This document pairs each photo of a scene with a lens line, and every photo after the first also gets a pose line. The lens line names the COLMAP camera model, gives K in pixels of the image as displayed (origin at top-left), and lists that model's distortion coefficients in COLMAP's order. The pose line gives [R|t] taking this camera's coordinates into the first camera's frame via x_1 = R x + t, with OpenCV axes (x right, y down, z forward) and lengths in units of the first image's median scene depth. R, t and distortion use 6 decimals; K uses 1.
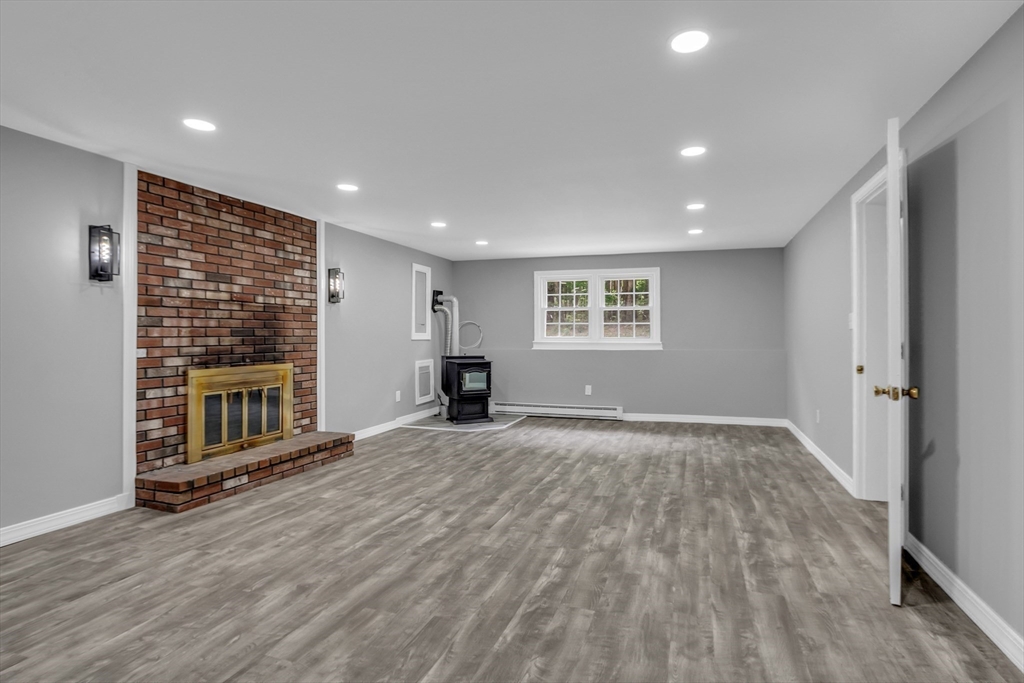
lens RADIAL K [[492.2, 0, 535.7], [0, 492.2, 335.2], [0, 0, 1]] dist [-0.018688, 0.001191]
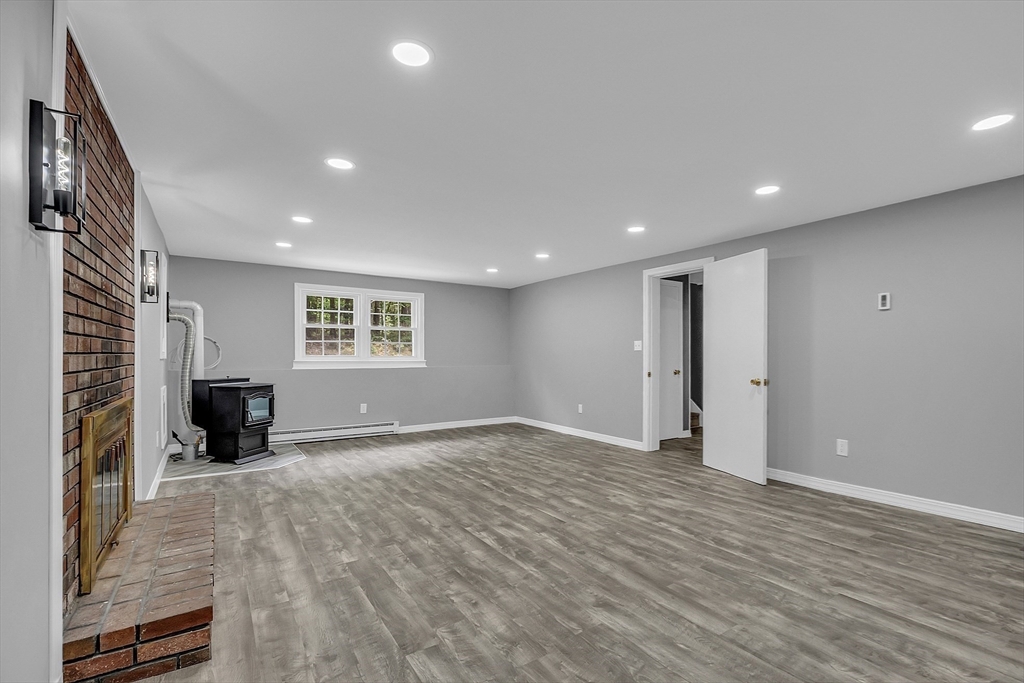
lens RADIAL K [[460.4, 0, 508.6], [0, 460.4, 350.8], [0, 0, 1]] dist [-0.019209, 0.002660]
pose [[0.636661, 0.009727, 0.771082, -0.935424], [-0.002755, 0.999943, -0.010339, 0.006262], [-0.771139, 0.004459, 0.636651, 0.388142]]
